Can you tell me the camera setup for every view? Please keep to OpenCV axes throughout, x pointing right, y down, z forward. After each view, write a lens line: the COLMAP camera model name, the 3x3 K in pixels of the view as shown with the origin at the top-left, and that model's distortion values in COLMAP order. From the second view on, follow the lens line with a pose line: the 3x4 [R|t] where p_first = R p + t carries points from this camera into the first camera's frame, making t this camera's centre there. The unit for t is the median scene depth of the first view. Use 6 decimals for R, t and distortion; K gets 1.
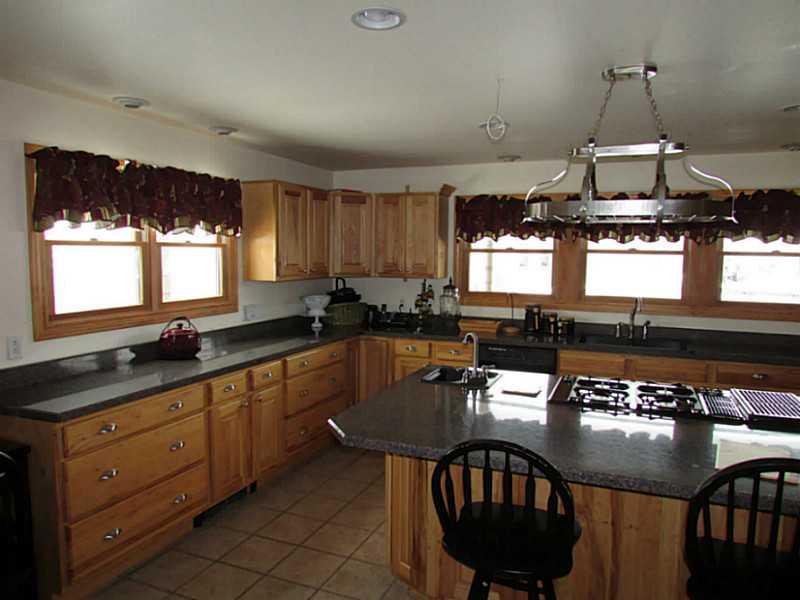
lens RADIAL K [[575.8, 0, 397.3], [0, 575.8, 290.3], [0, 0, 1]] dist [-0.019199, 0.003578]
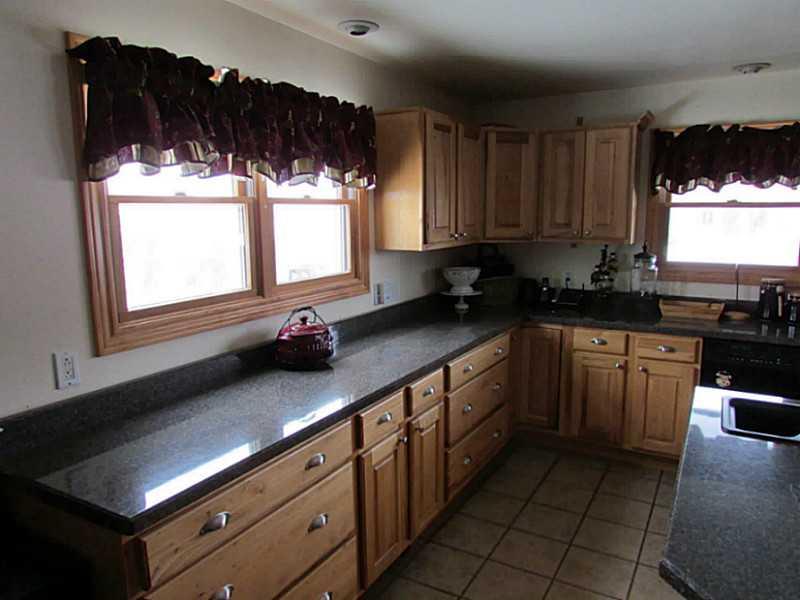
lens RADIAL K [[575.8, 0, 399.7], [0, 575.8, 295.6], [0, 0, 1]] dist [-0.019199, 0.003578]
pose [[0.991980, 0.004976, -0.126300, -0.150110], [0.005195, 0.996775, 0.080073, -0.018159], [0.126291, -0.080087, 0.988755, 0.283710]]
